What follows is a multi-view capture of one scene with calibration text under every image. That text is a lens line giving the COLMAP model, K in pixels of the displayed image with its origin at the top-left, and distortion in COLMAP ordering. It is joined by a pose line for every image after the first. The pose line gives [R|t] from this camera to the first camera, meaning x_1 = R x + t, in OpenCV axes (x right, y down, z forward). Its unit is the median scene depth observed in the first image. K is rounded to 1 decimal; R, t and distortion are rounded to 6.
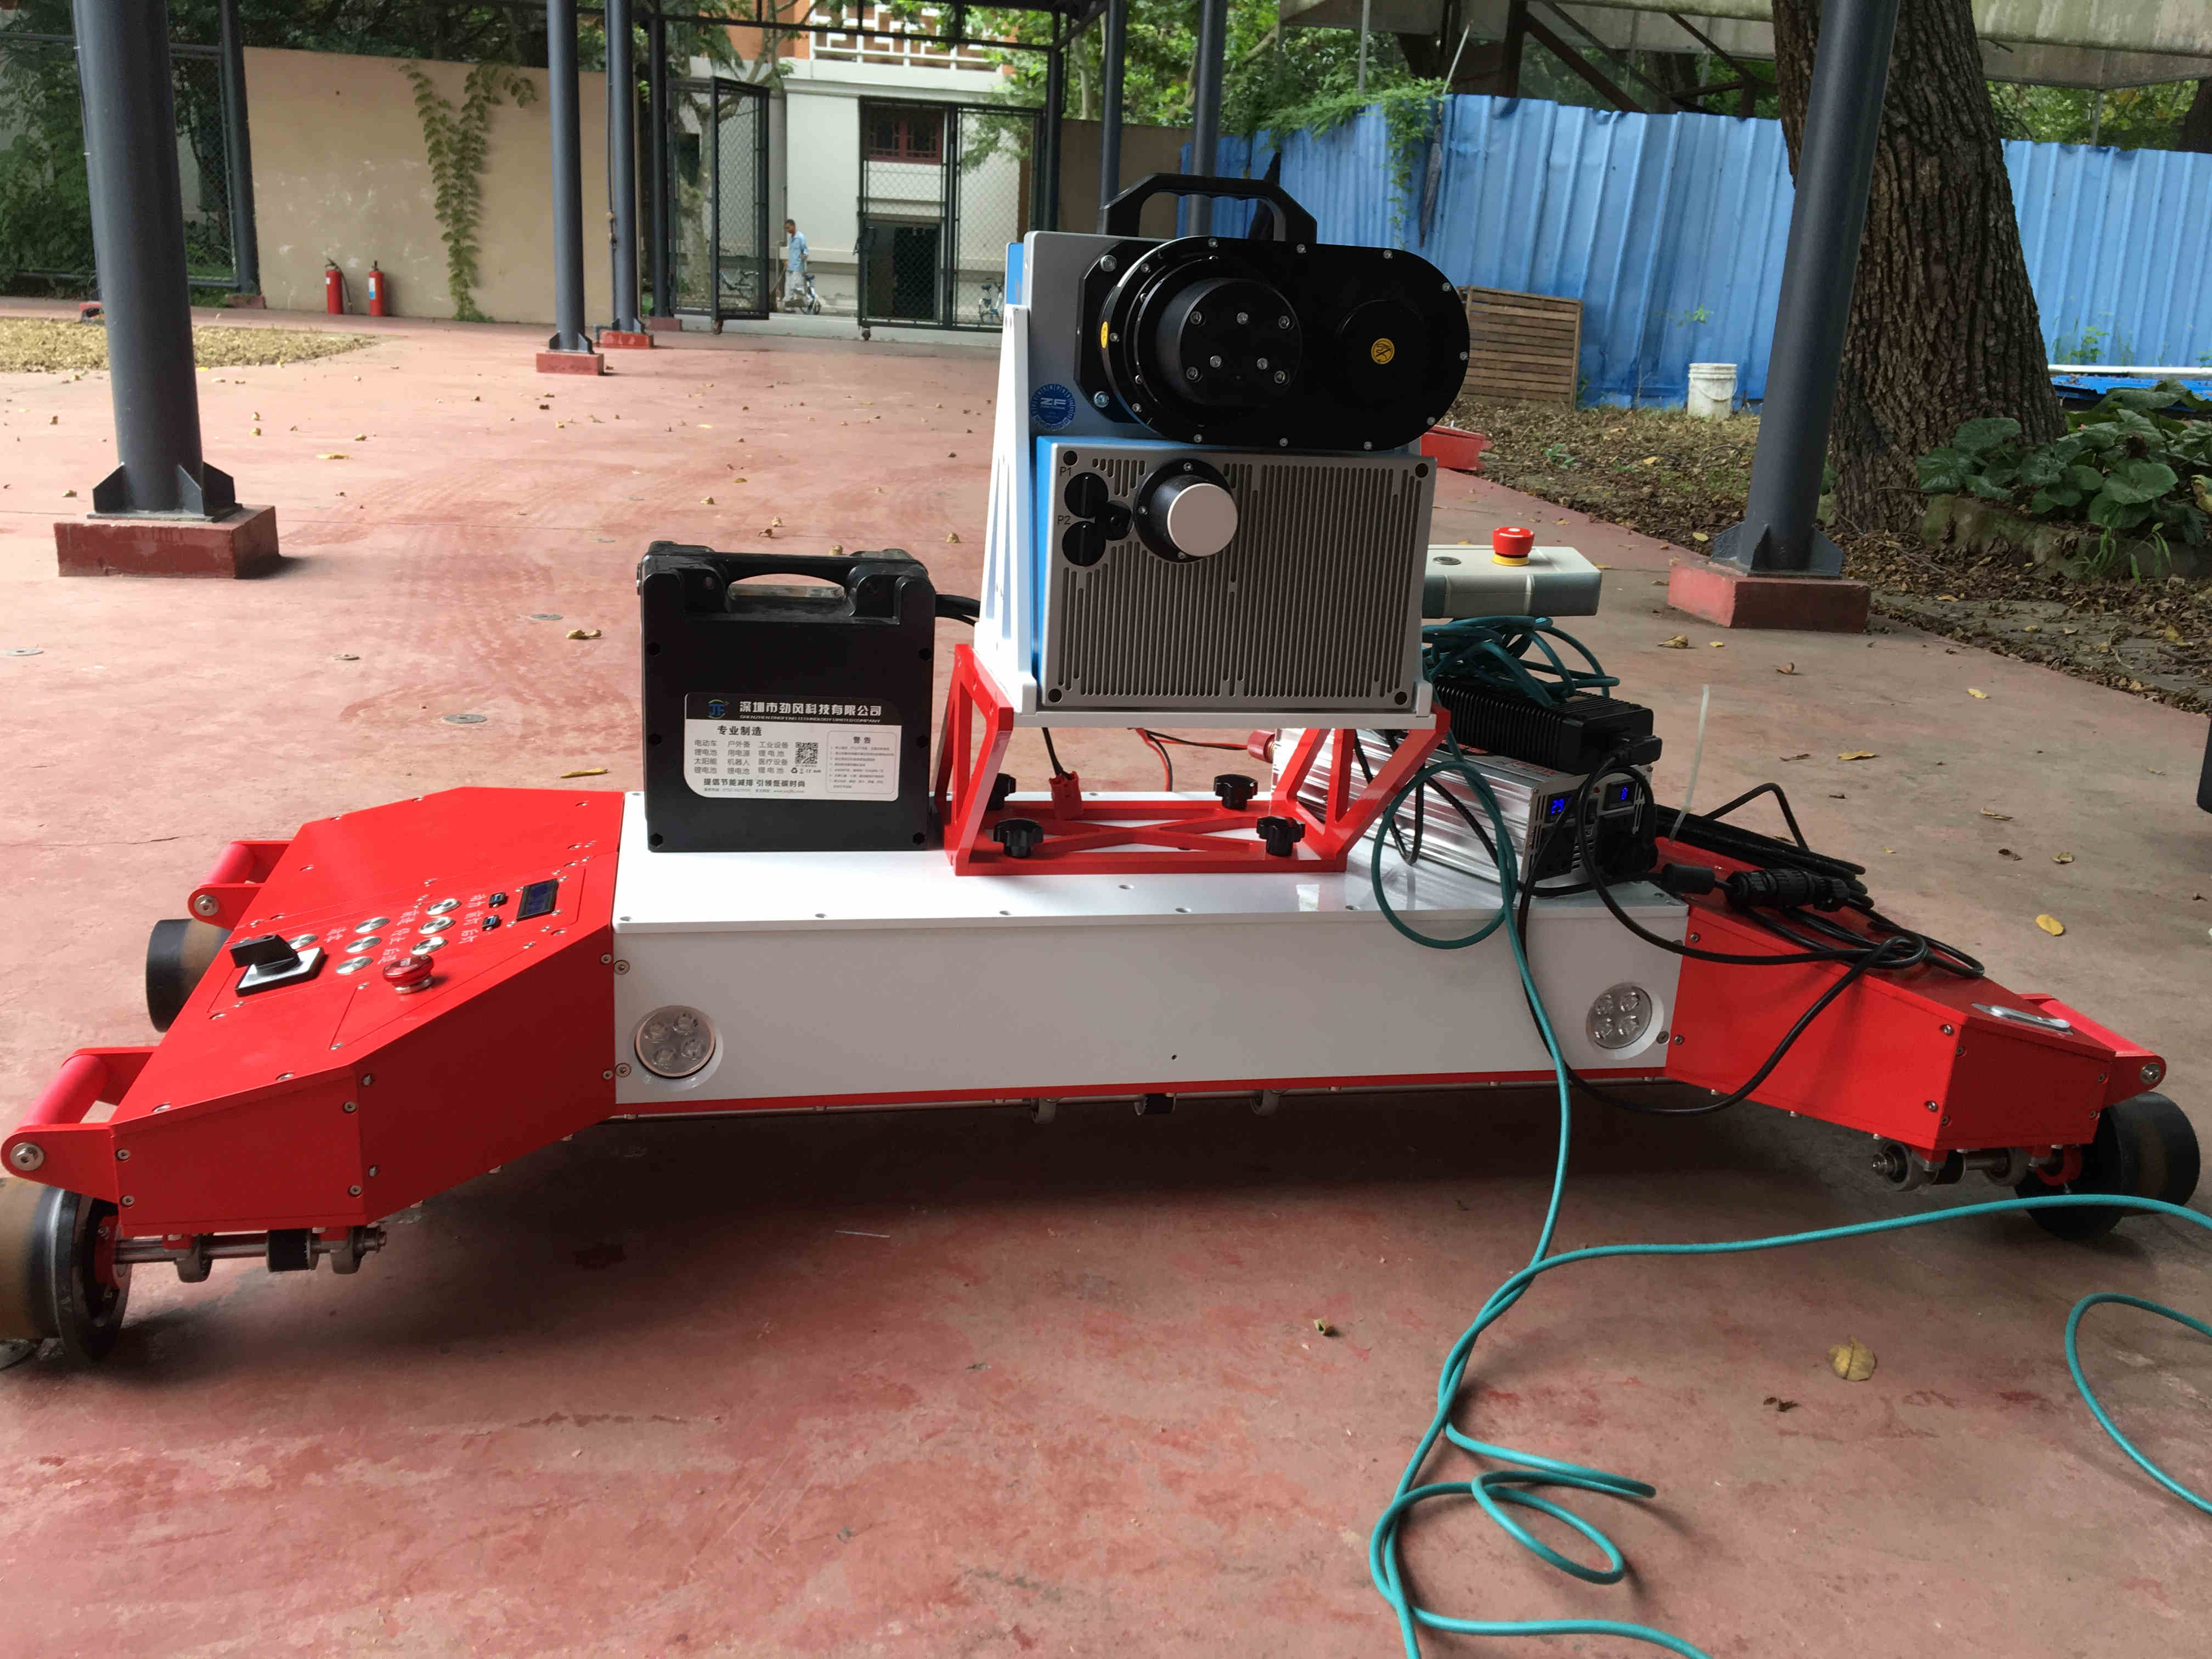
lens RADIAL K [[1864.3, 0, 1103.8], [0, 1864.3, 832.2], [0, 0, 1]] dist [0.004910, 0.003719]
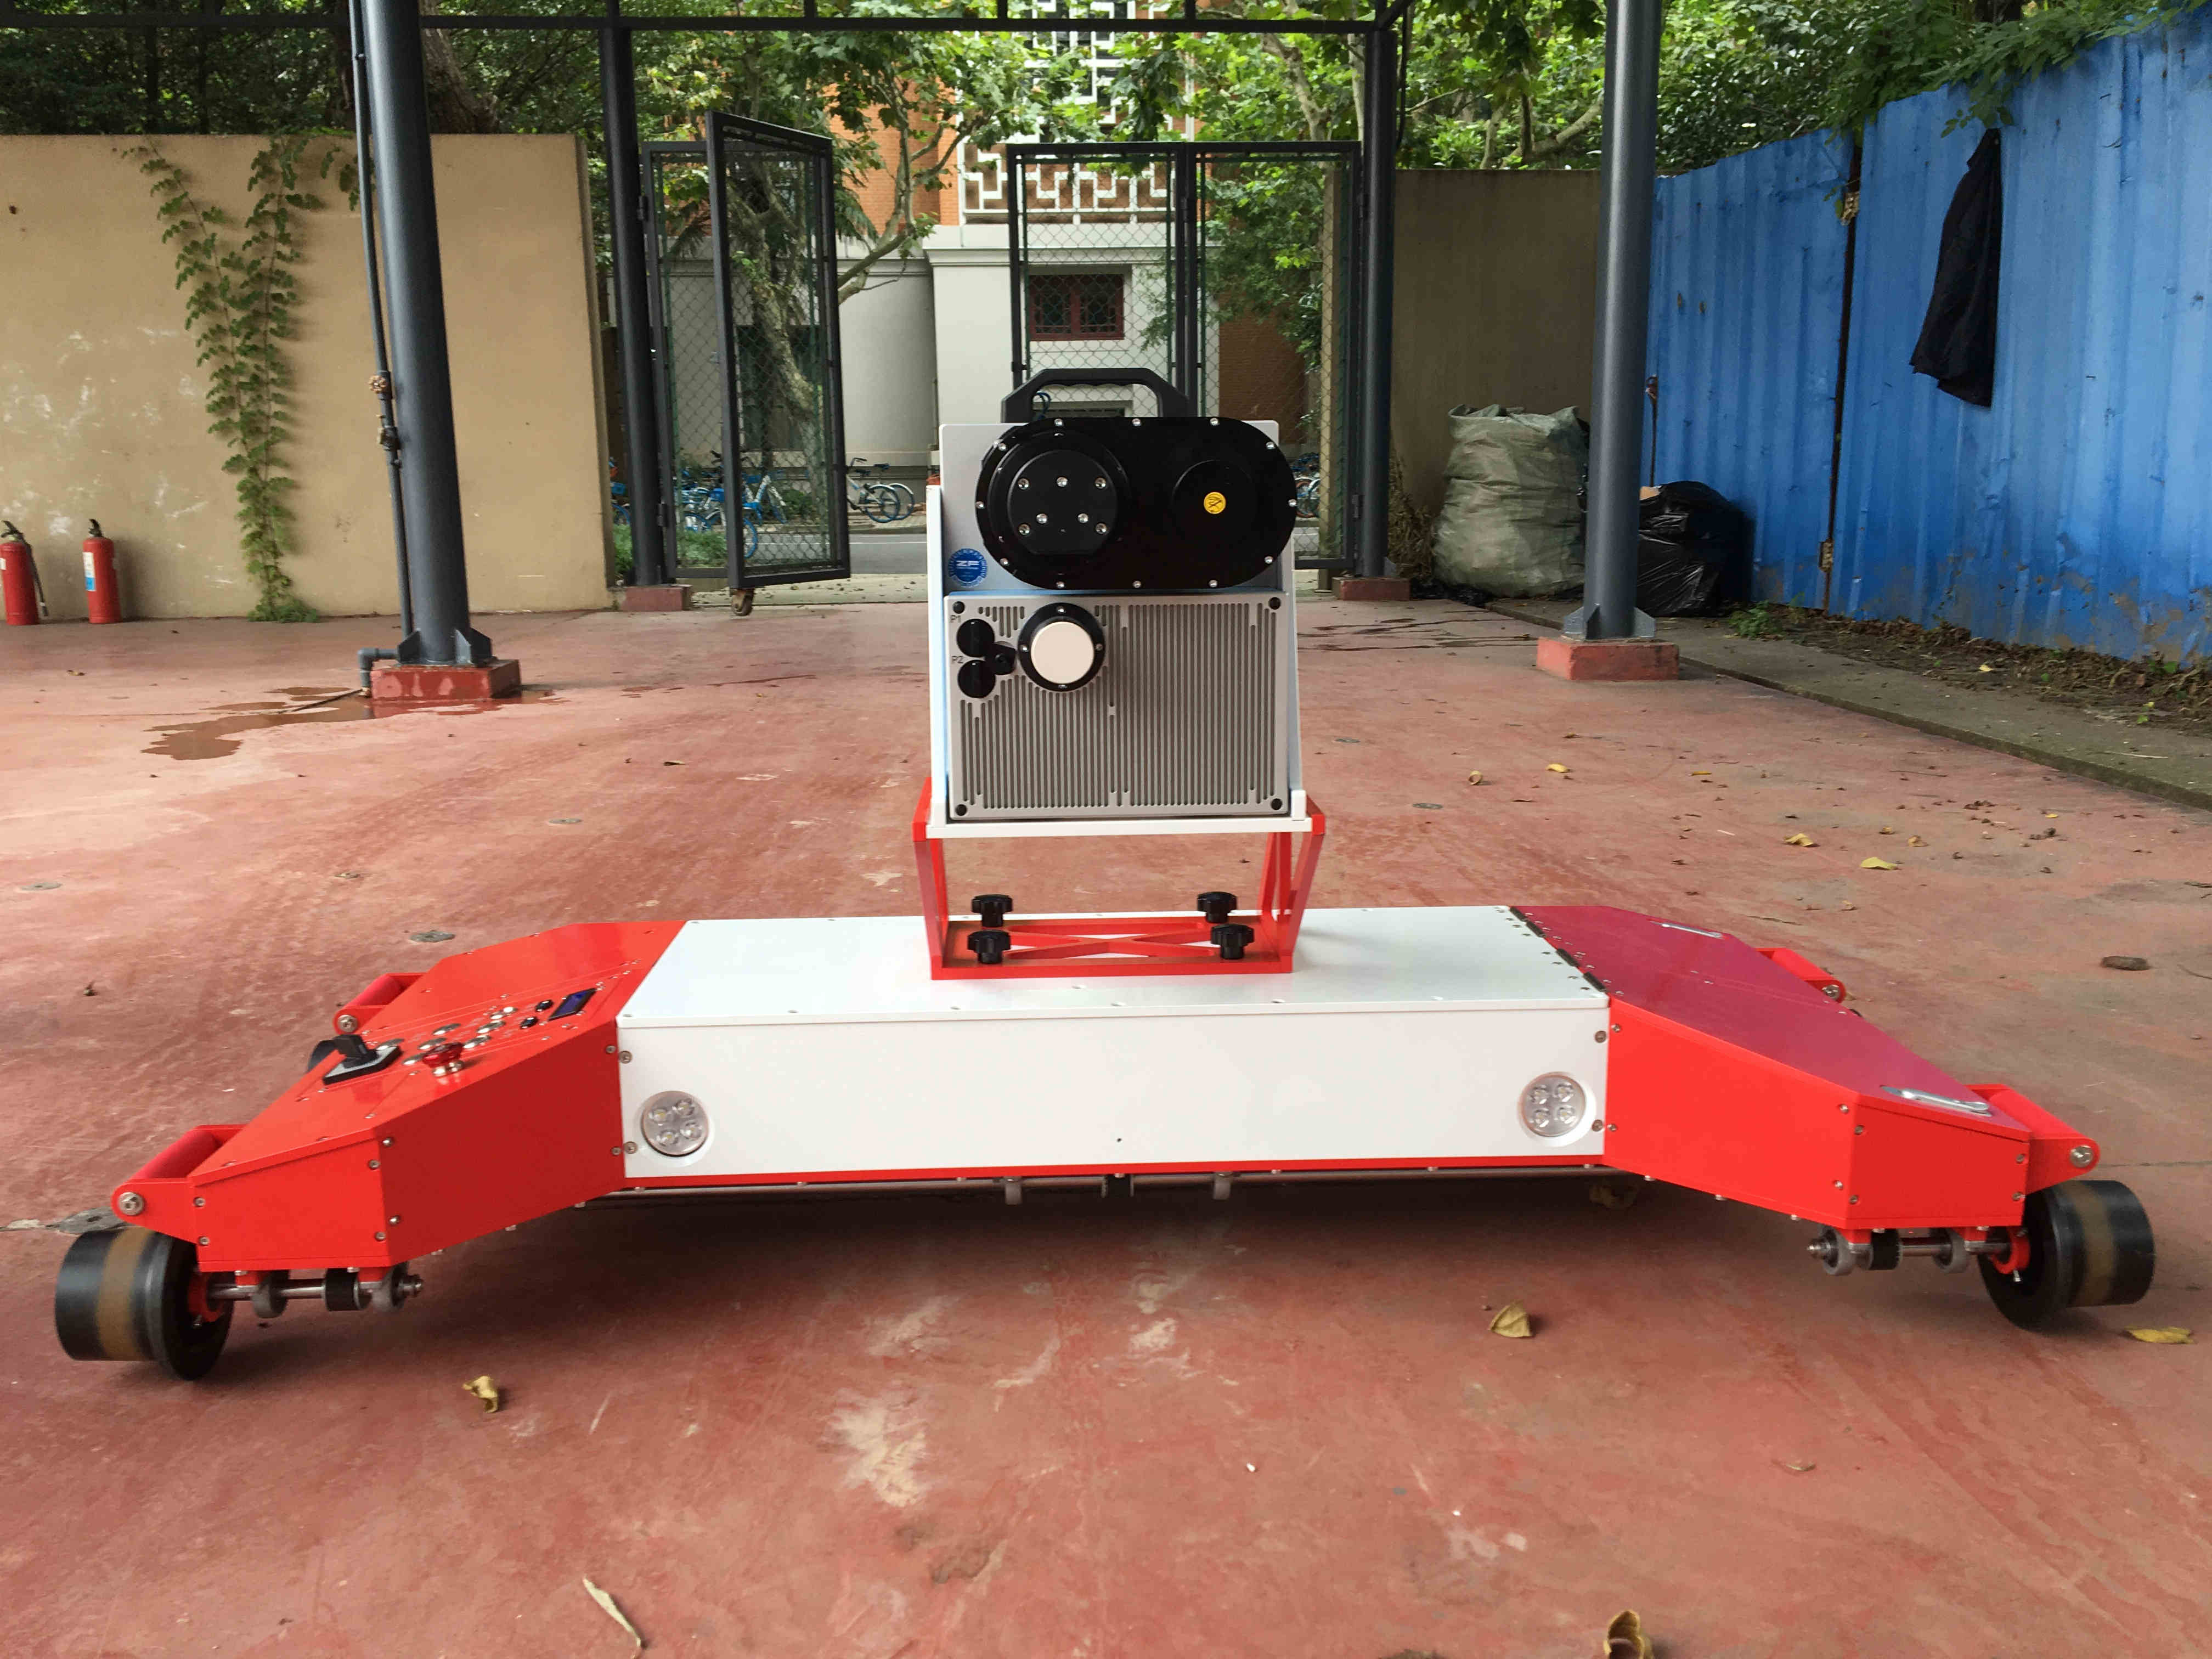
lens RADIAL K [[1864.3, 0, 1105.9], [0, 1864.3, 827.1], [0, 0, 1]] dist [0.004910, 0.003719]
pose [[0.994037, -0.049803, -0.097003, -0.064547], [0.039980, 0.994114, -0.100696, -0.157344], [0.101447, 0.096217, 0.990177, 0.522678]]
